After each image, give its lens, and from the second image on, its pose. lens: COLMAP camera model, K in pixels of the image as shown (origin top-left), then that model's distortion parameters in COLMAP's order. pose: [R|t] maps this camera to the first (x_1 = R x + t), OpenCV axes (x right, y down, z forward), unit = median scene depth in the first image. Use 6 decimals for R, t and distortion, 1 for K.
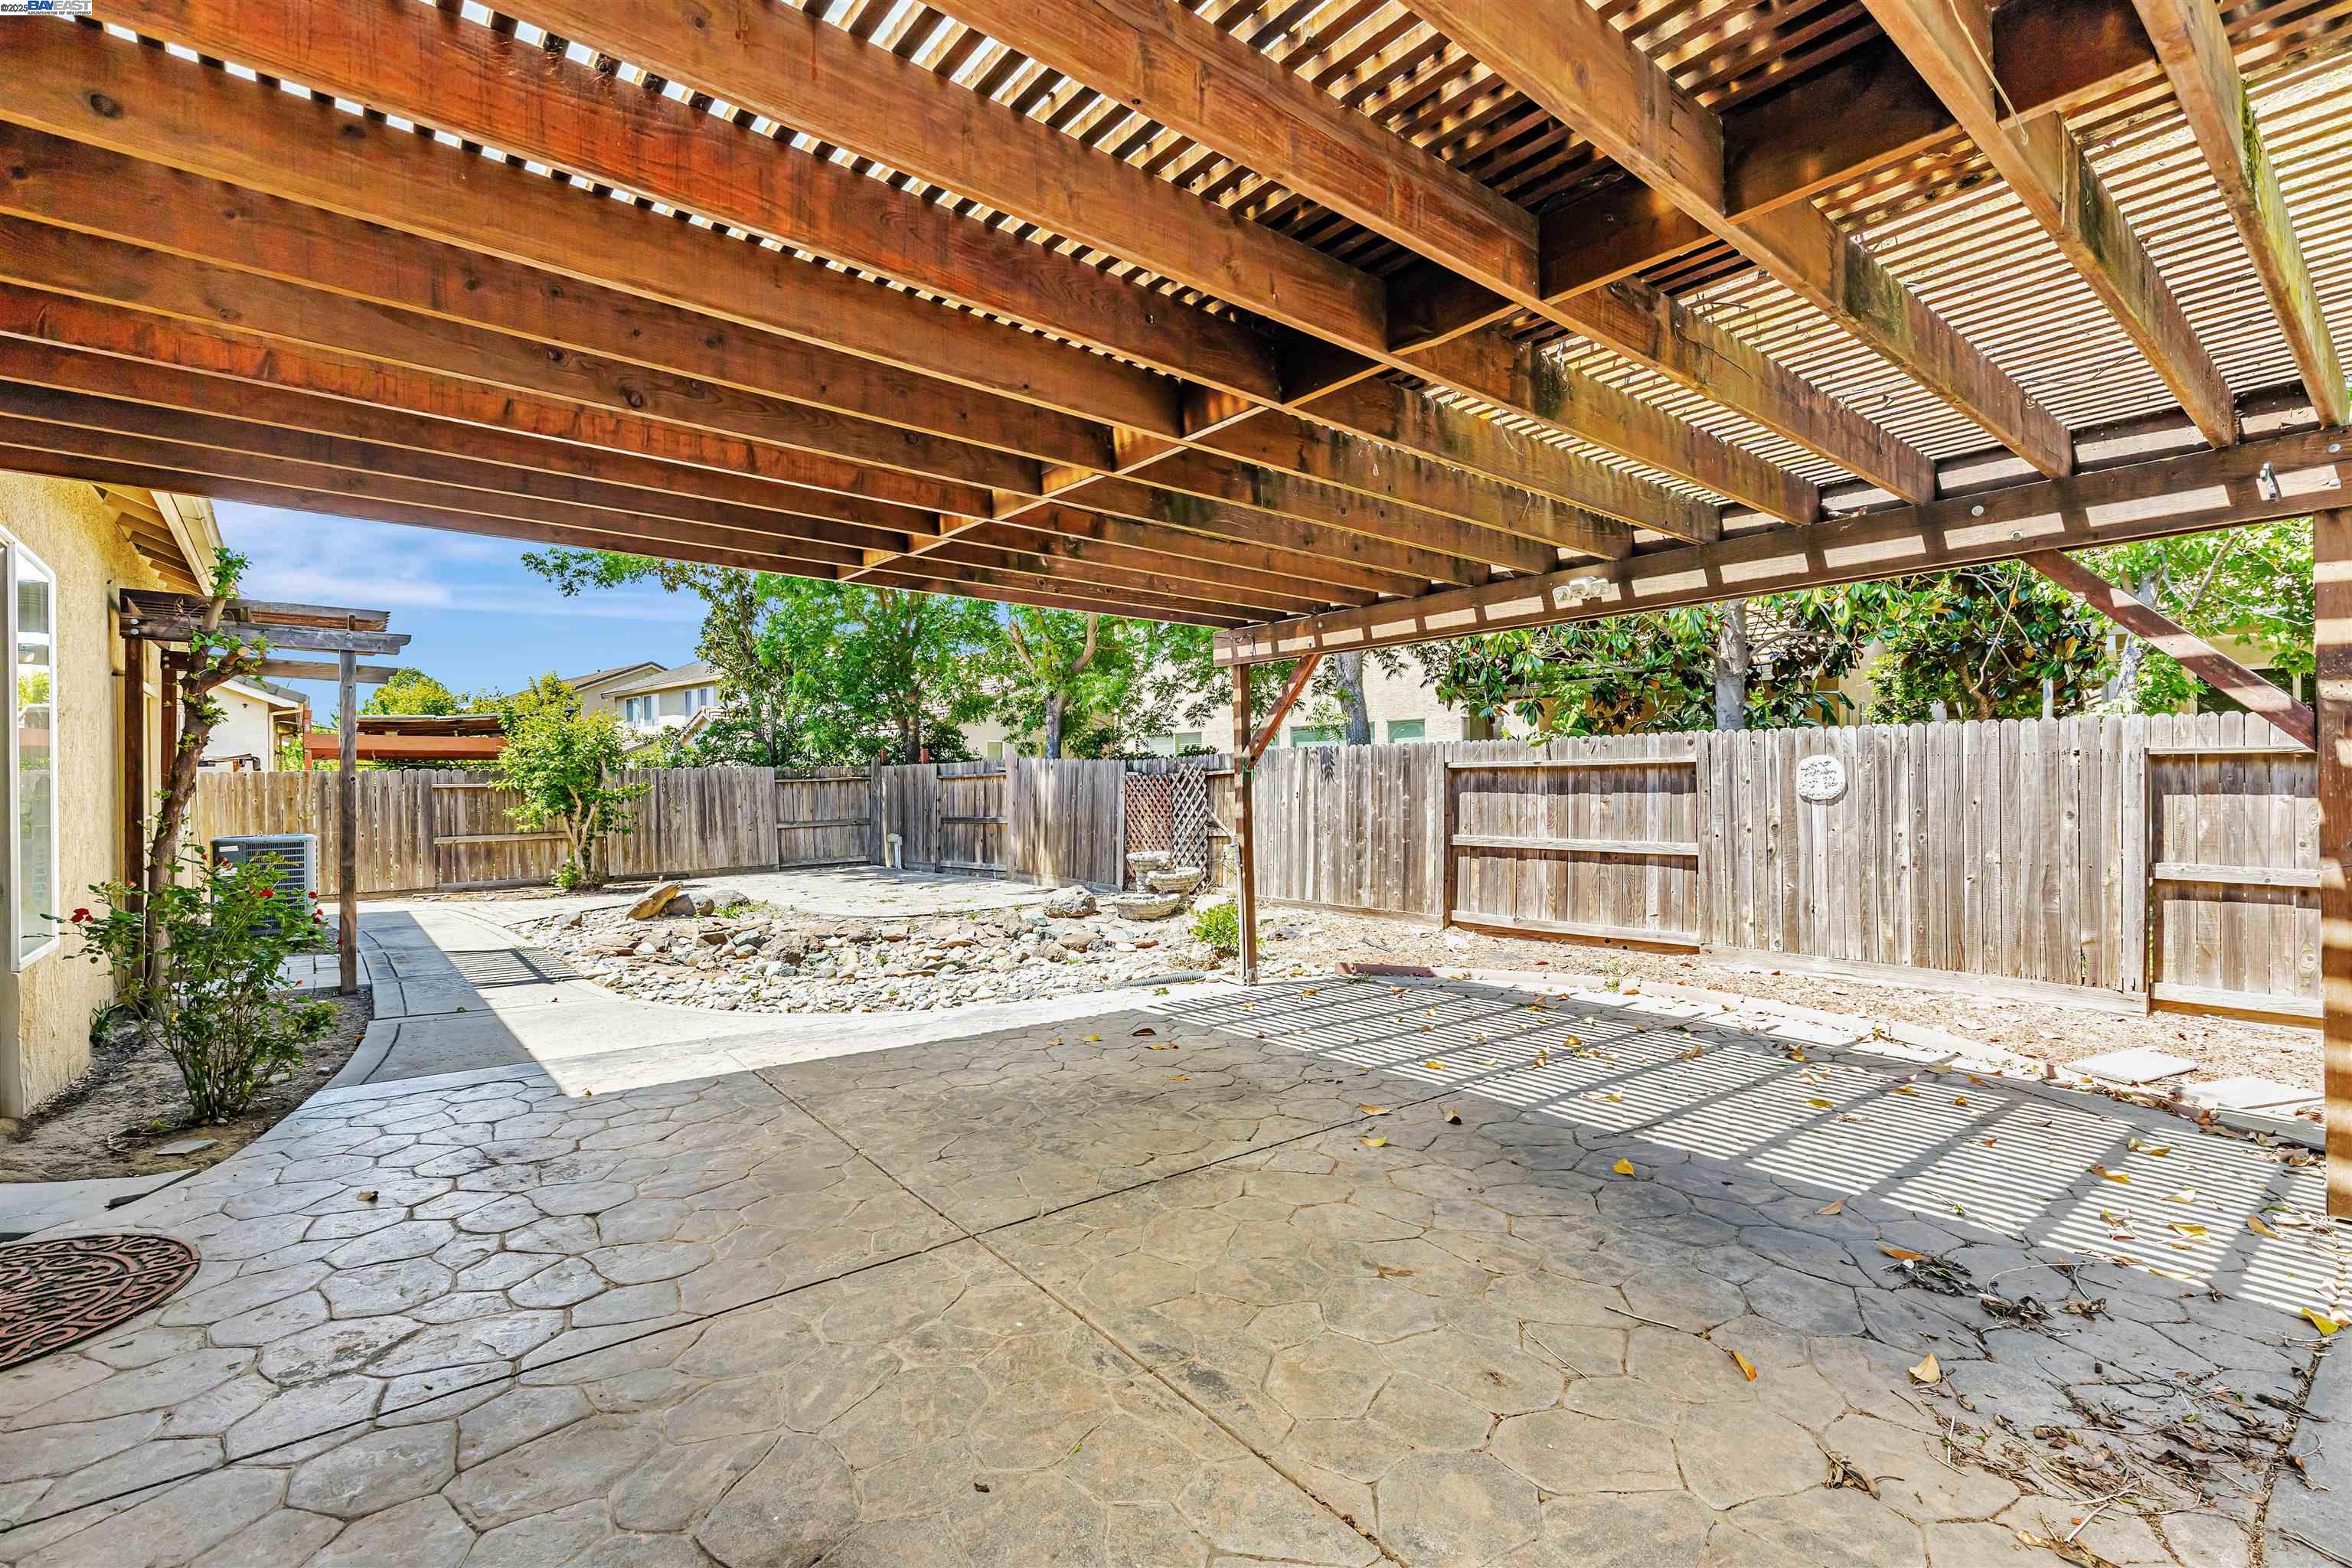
lens RADIAL K [[1064.6, 0, 1183.6], [0, 1064.6, 789.7], [0, 0, 1]] dist [0.002738, 0.000107]
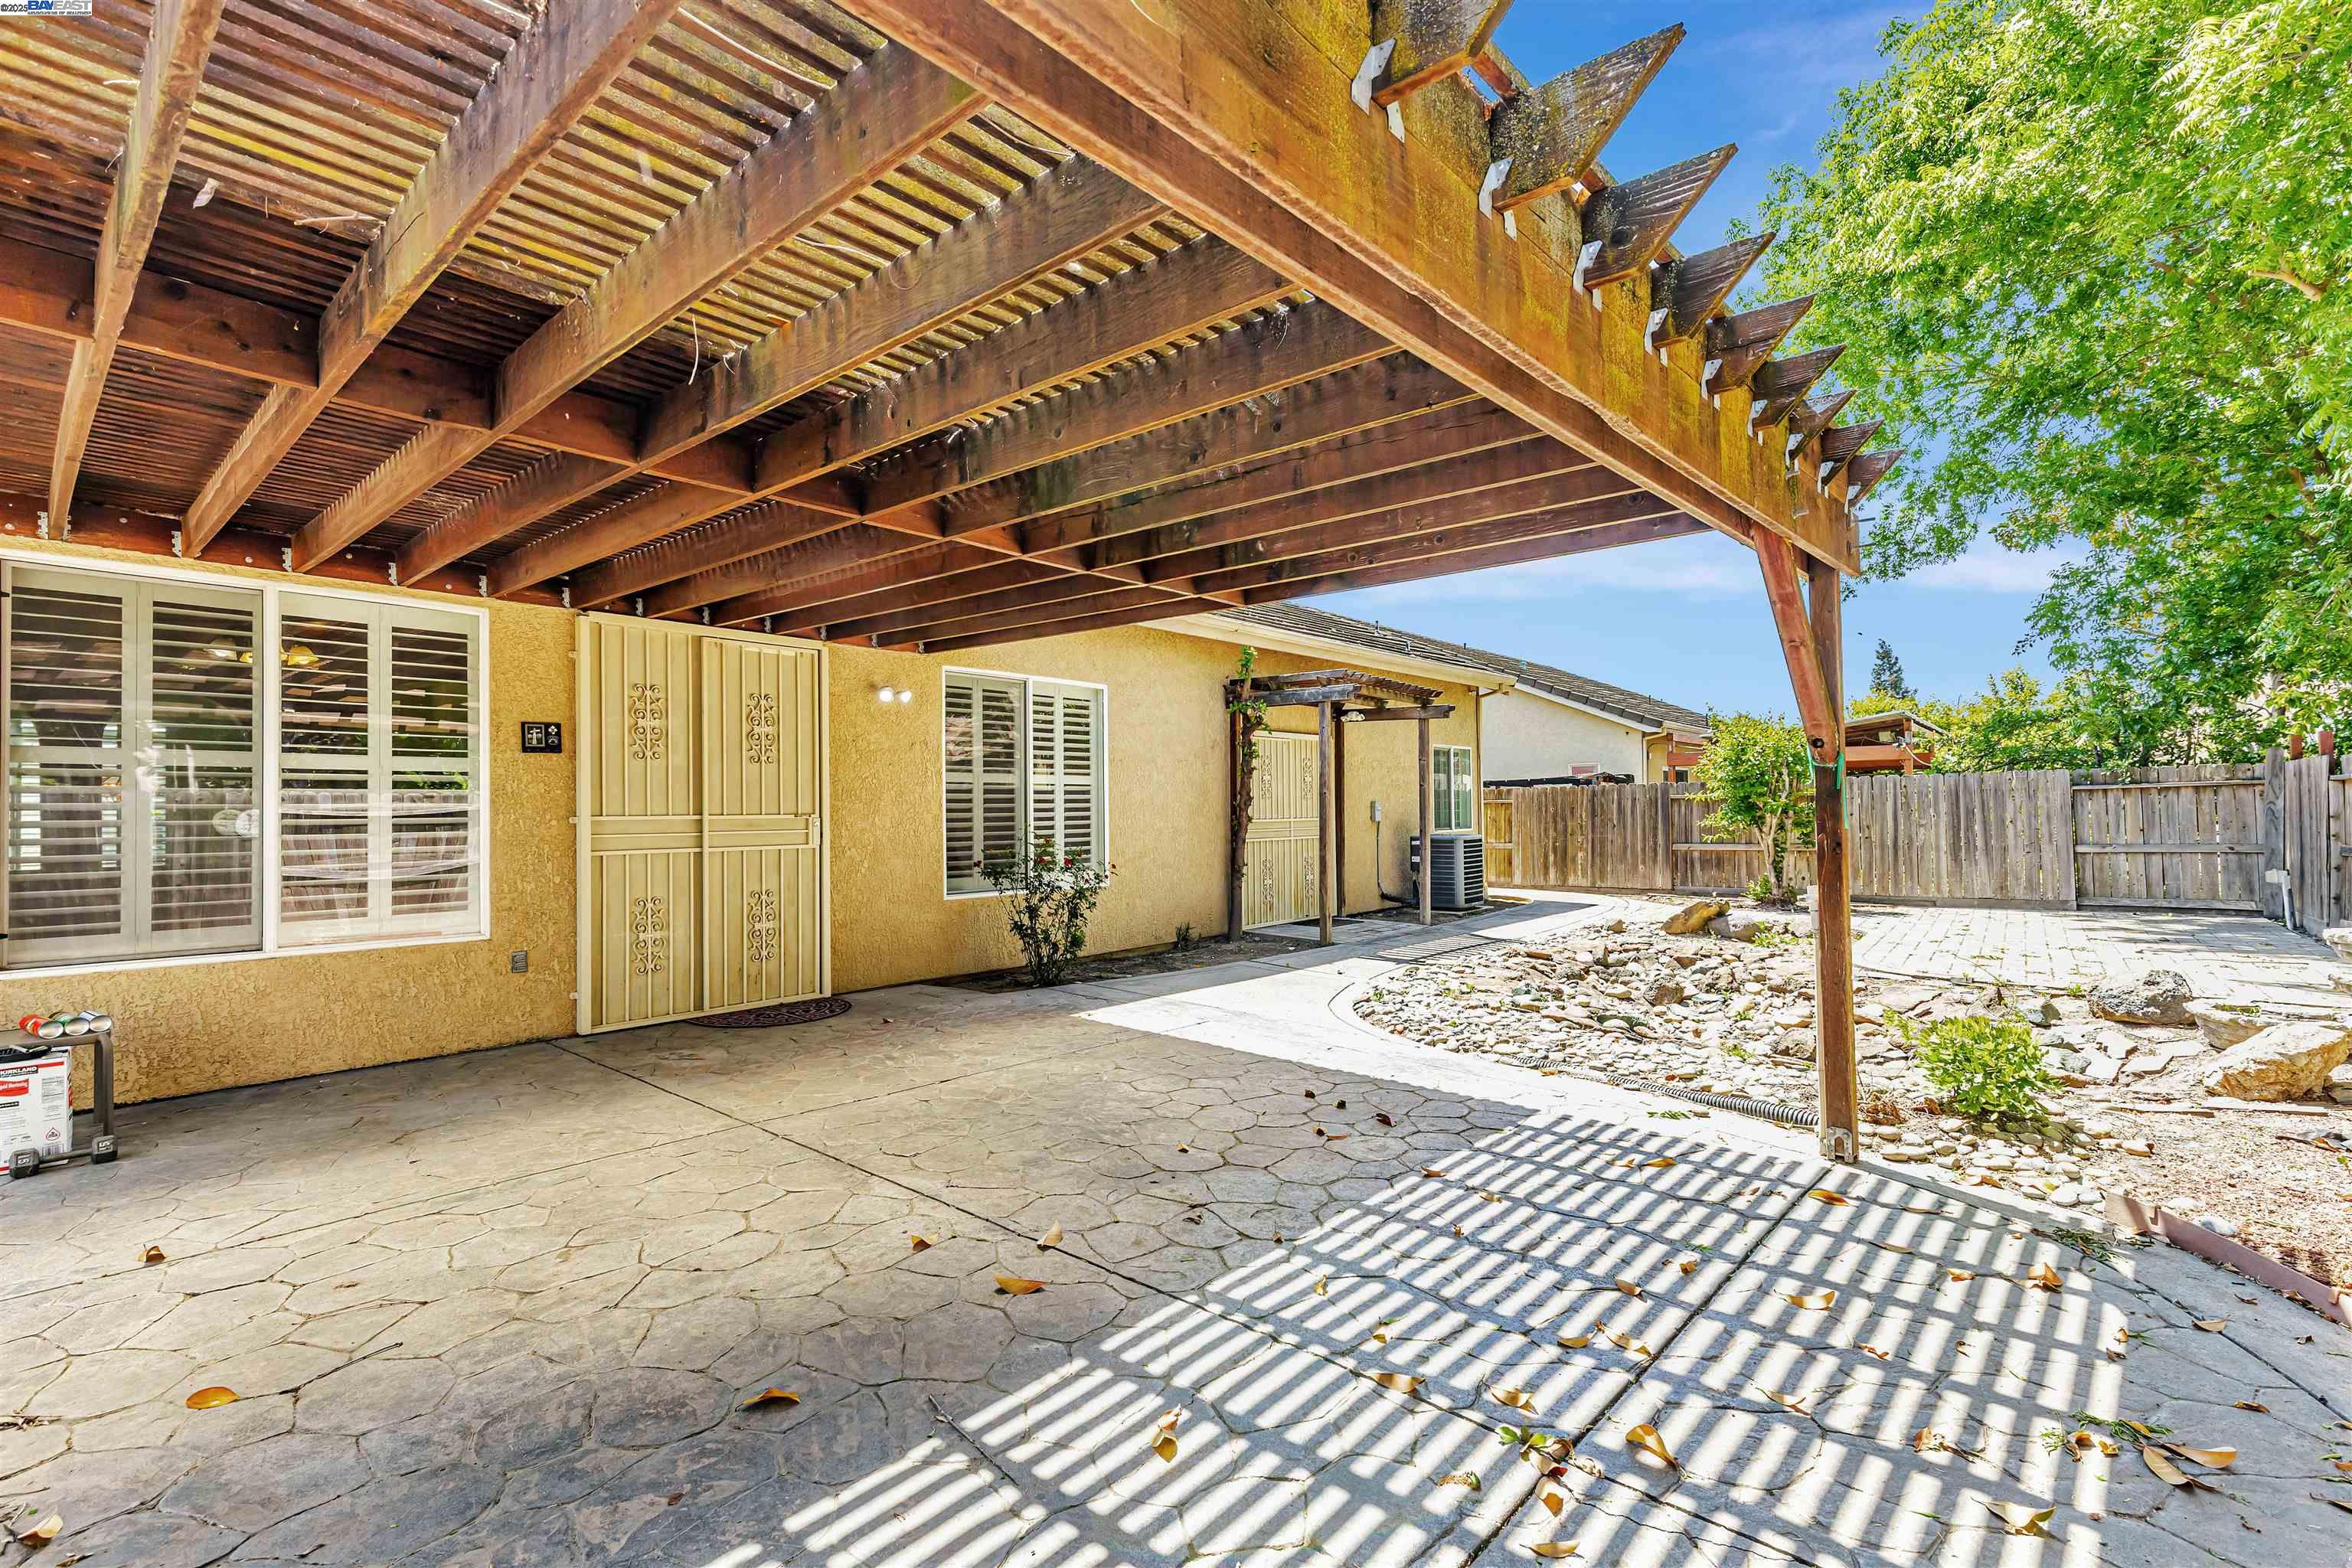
lens RADIAL K [[1064.6, 0, 1184.0], [0, 1064.6, 787.4], [0, 0, 1]] dist [0.002738, 0.000107]
pose [[0.162493, -0.012255, -0.986634, 0.879302], [0.000466, 0.999924, -0.012344, -0.000535], [0.986710, 0.001546, 0.162486, 0.925376]]
